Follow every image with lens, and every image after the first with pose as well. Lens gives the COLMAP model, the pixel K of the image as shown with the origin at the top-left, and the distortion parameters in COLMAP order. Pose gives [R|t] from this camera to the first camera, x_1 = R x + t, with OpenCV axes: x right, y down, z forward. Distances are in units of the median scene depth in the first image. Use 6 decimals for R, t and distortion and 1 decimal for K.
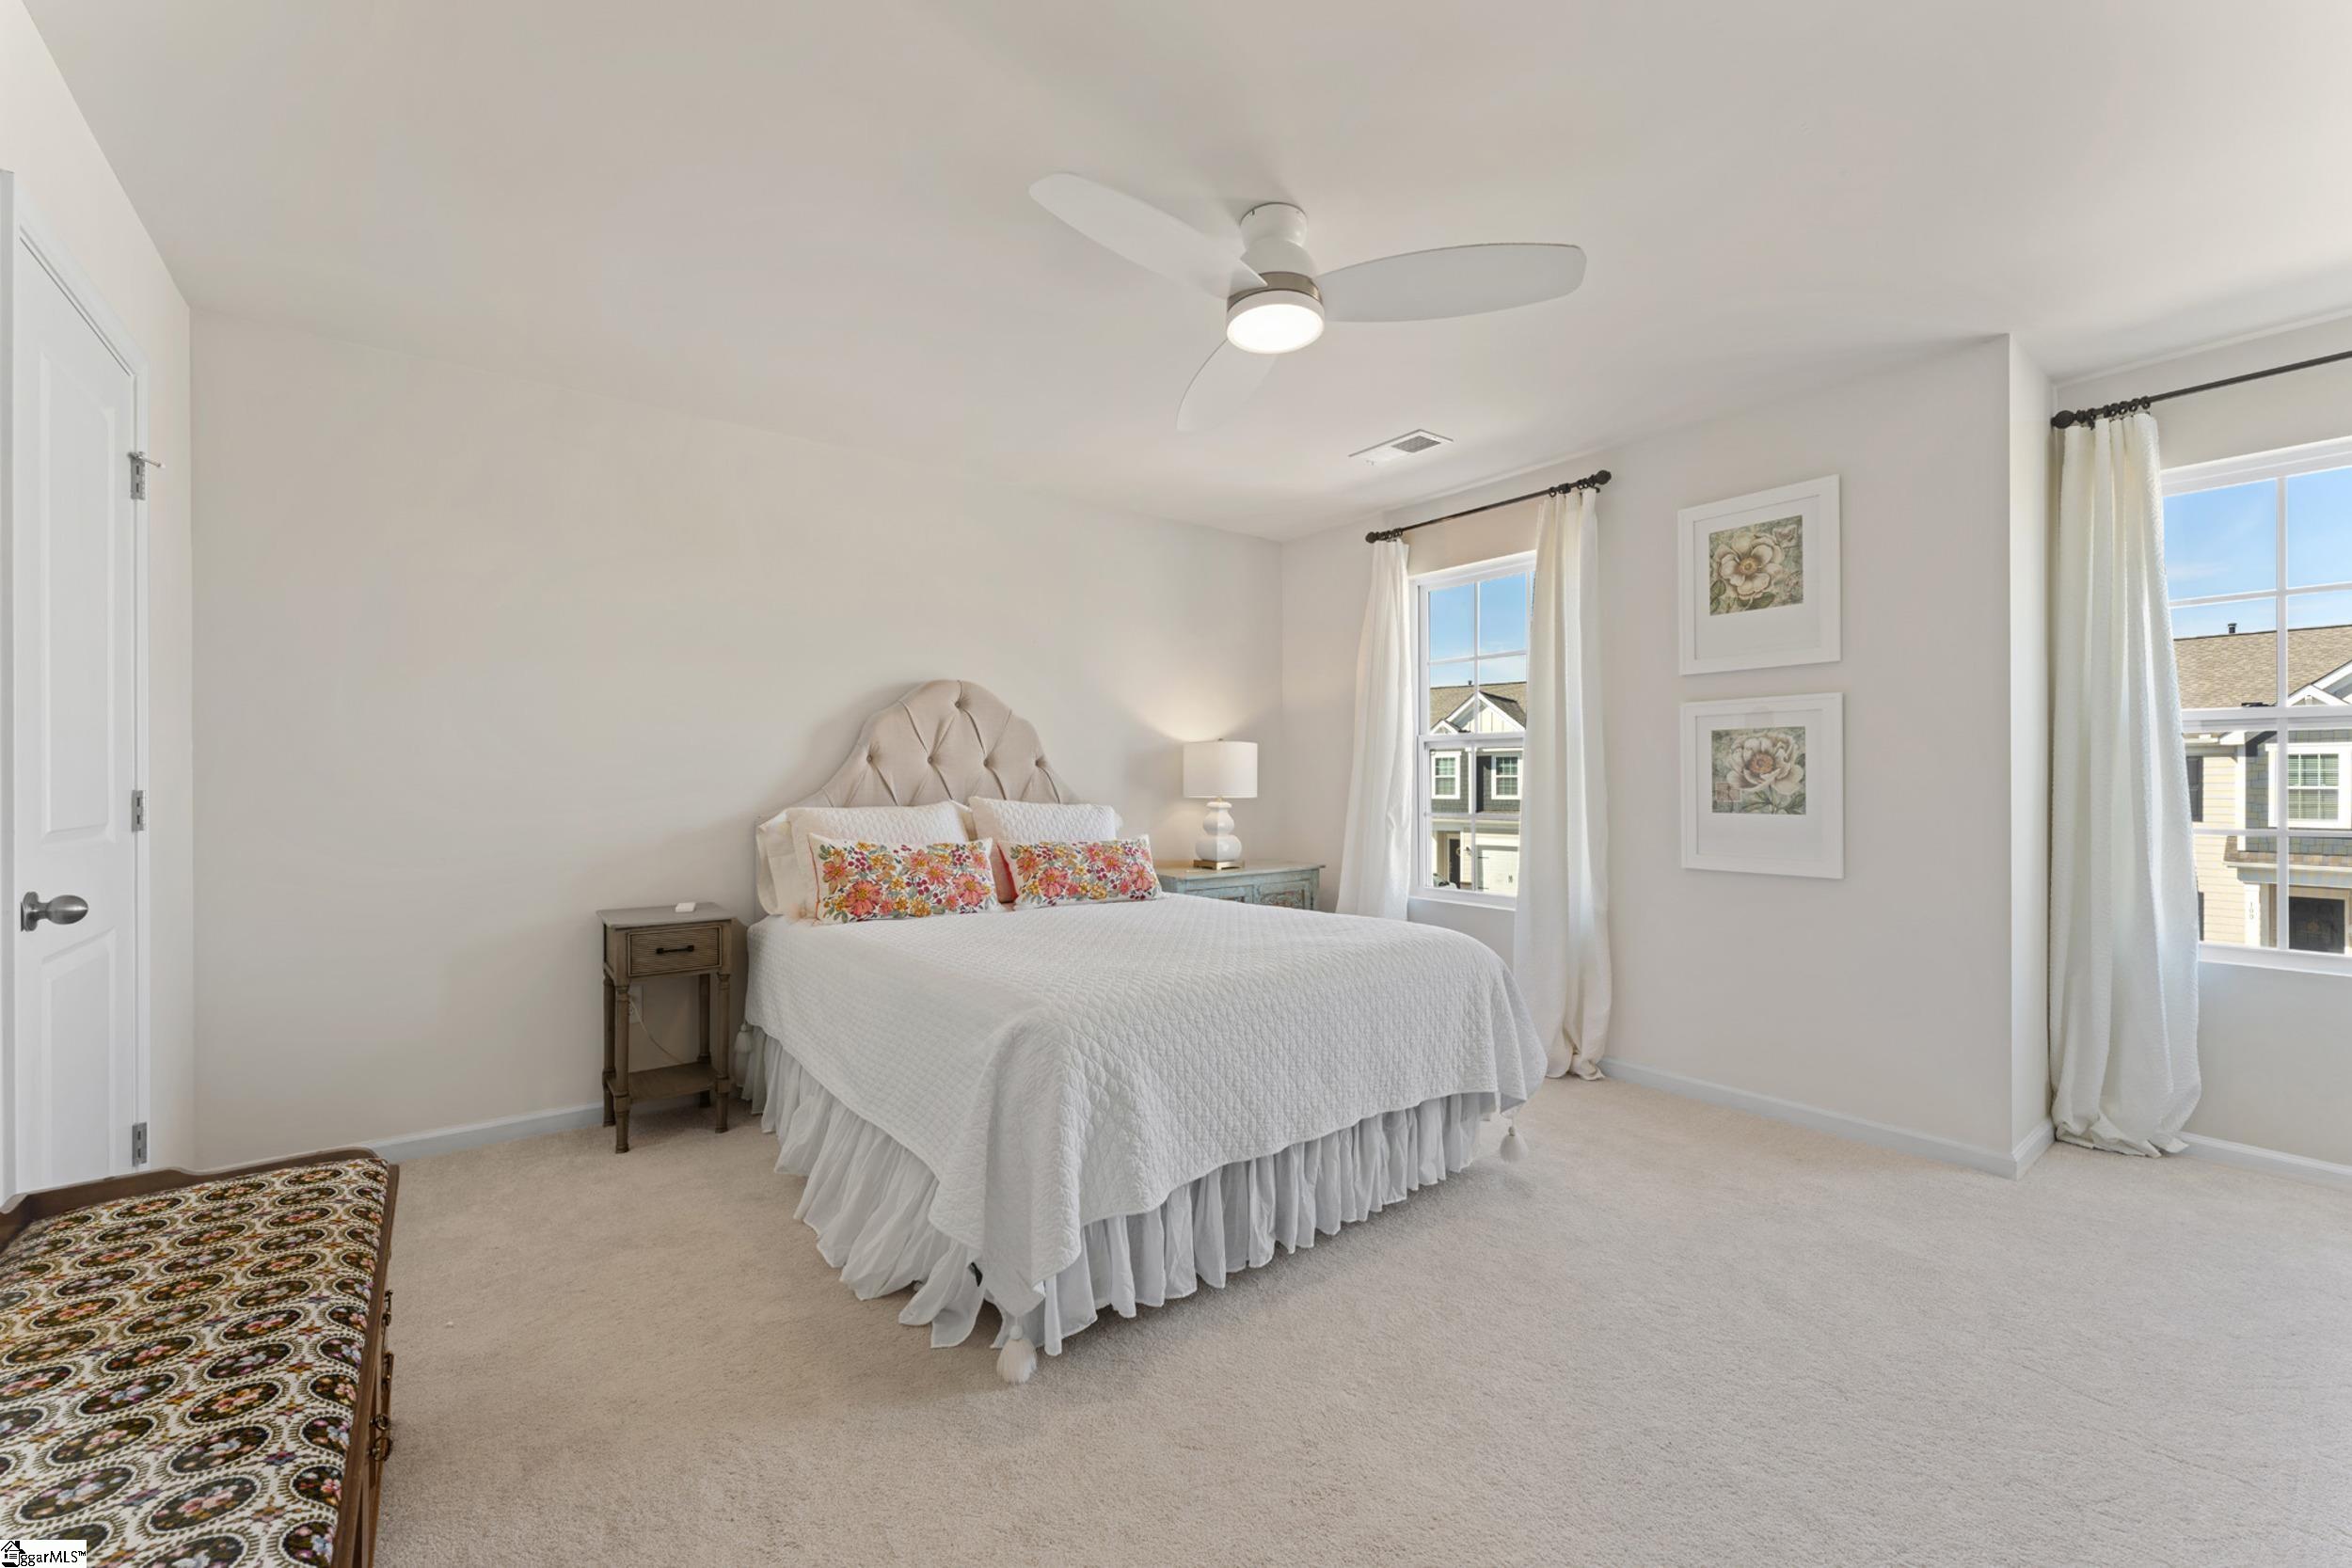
lens RADIAL K [[950.1, 0, 1171.3], [0, 950.1, 786.5], [0, 0, 1]] dist [-0.003450, 0.000382]
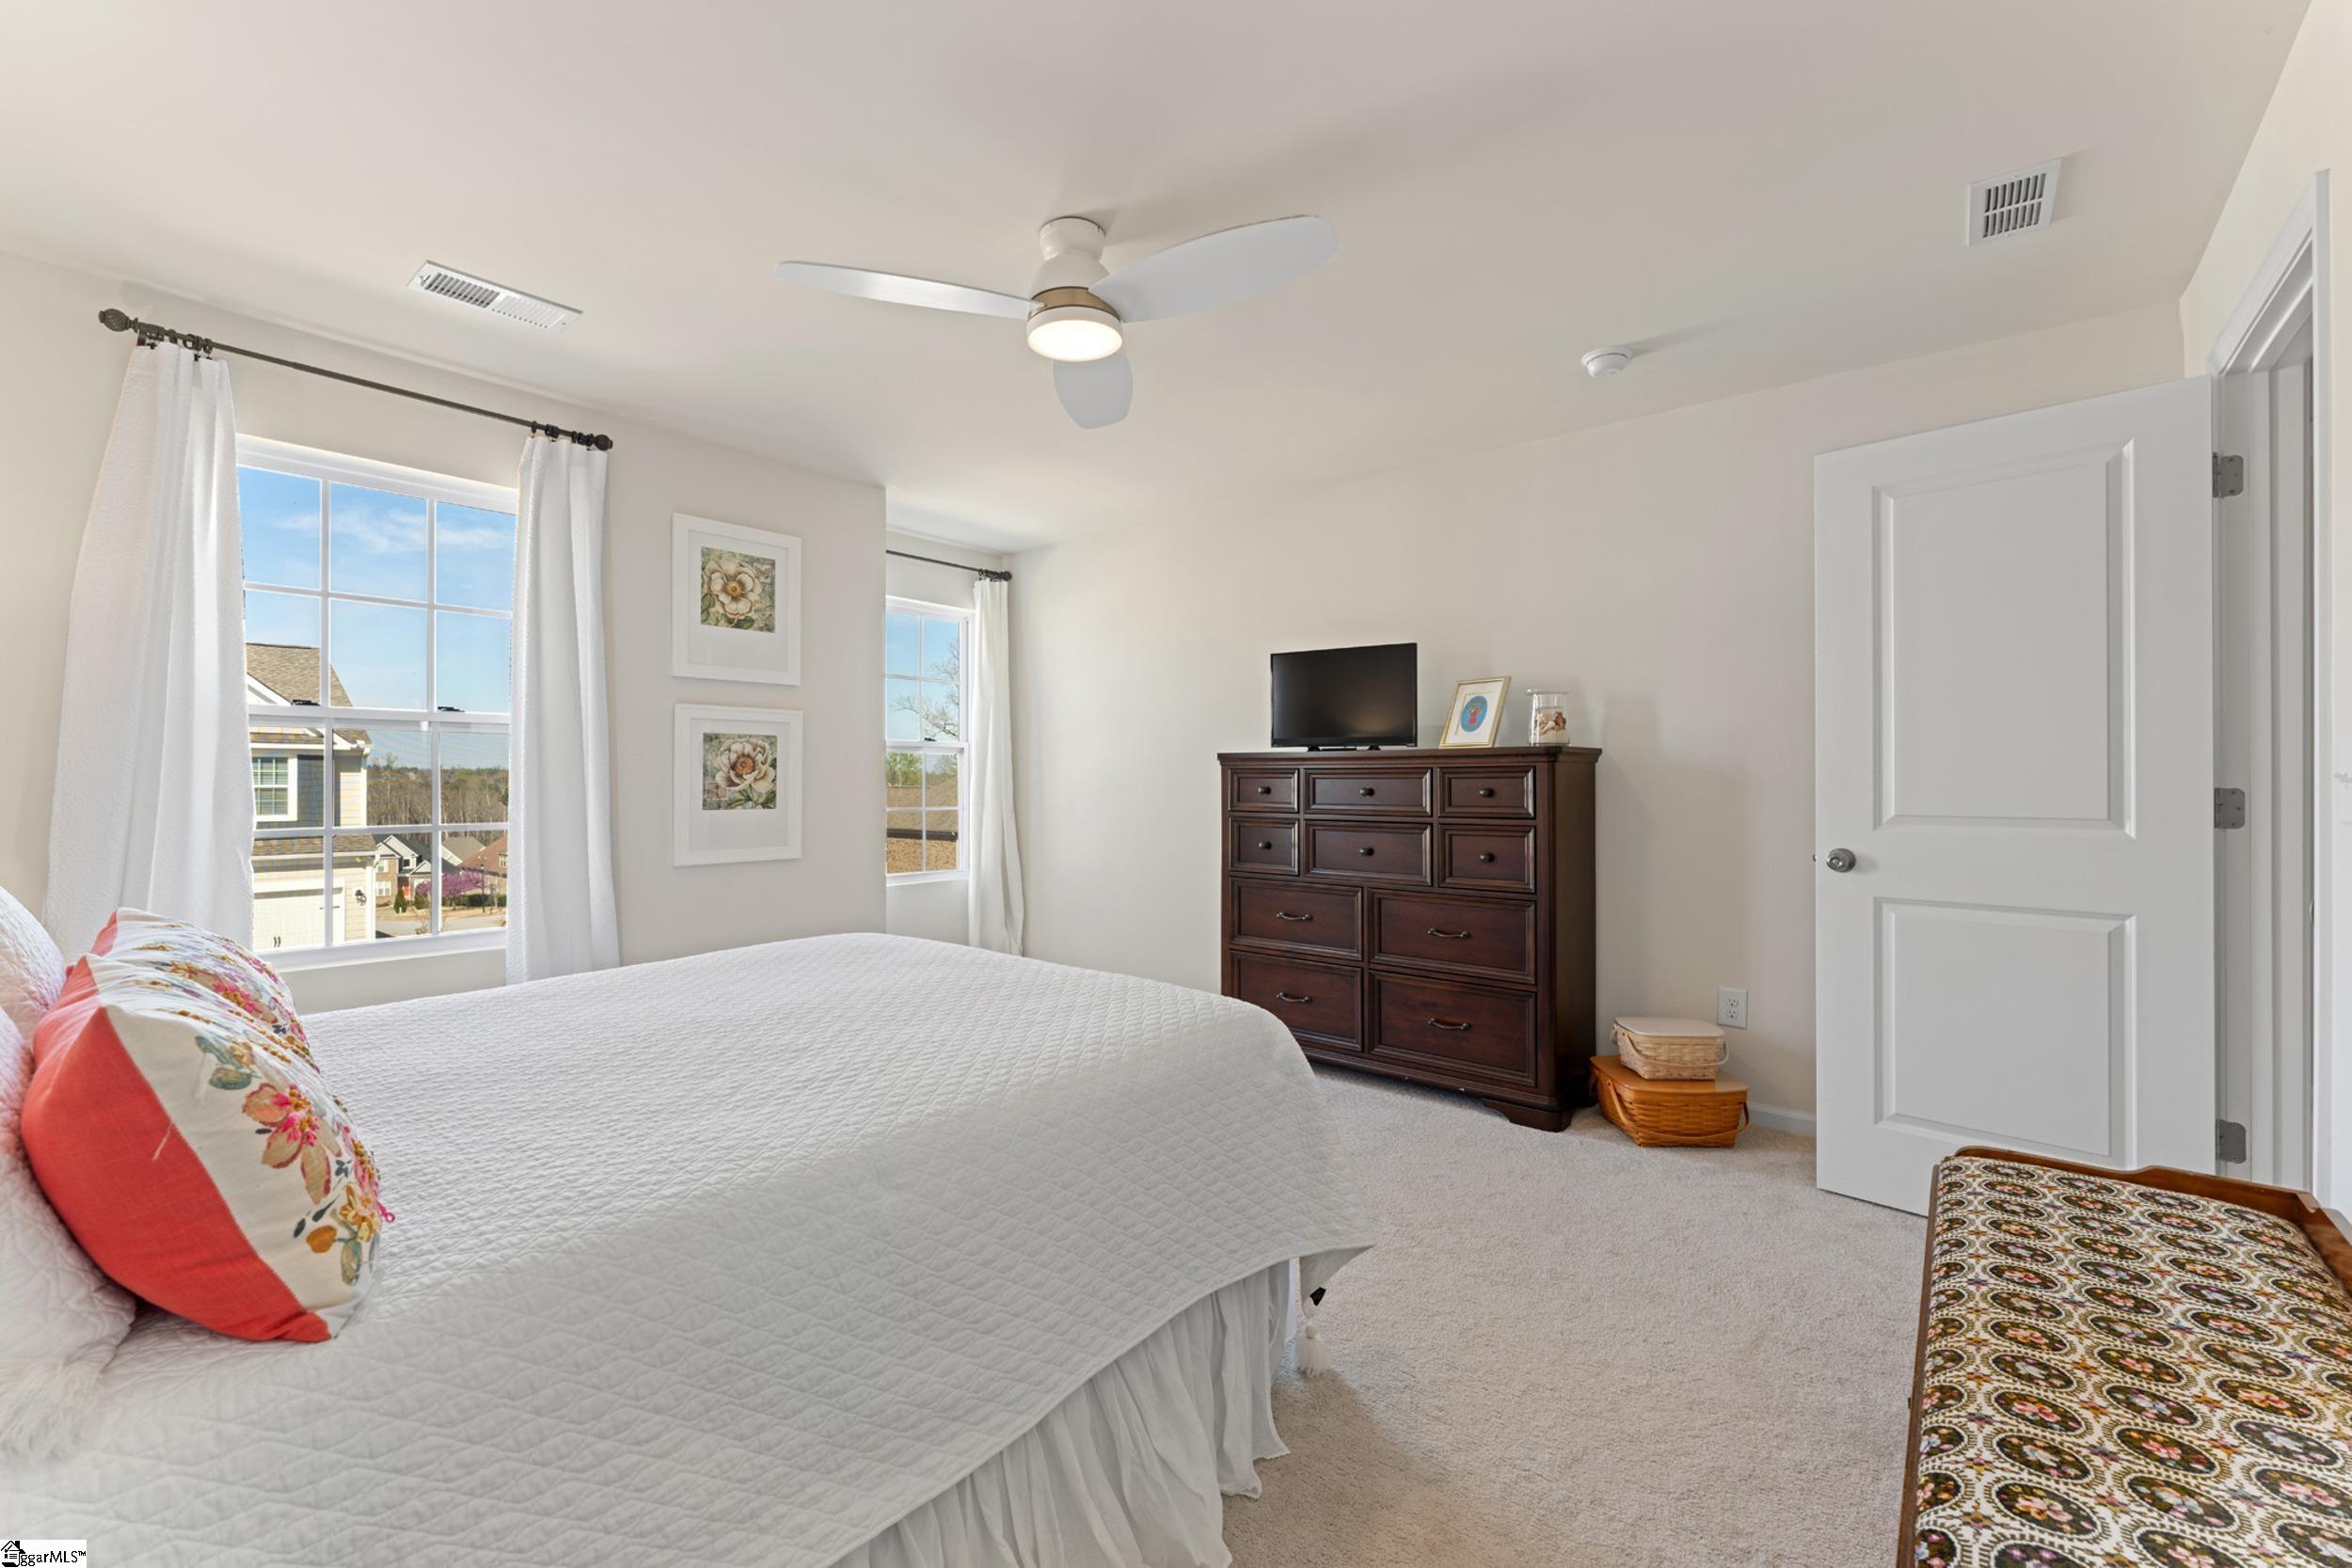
lens RADIAL K [[984.4, 0, 1170.0], [0, 984.4, 773.4], [0, 0, 1]] dist [-0.000553, -0.000635]
pose [[-0.234754, 0.008936, 0.972014, -0.648373], [0.003581, 0.999959, -0.008328, -0.002850], [-0.972048, 0.001525, -0.234777, 0.784668]]
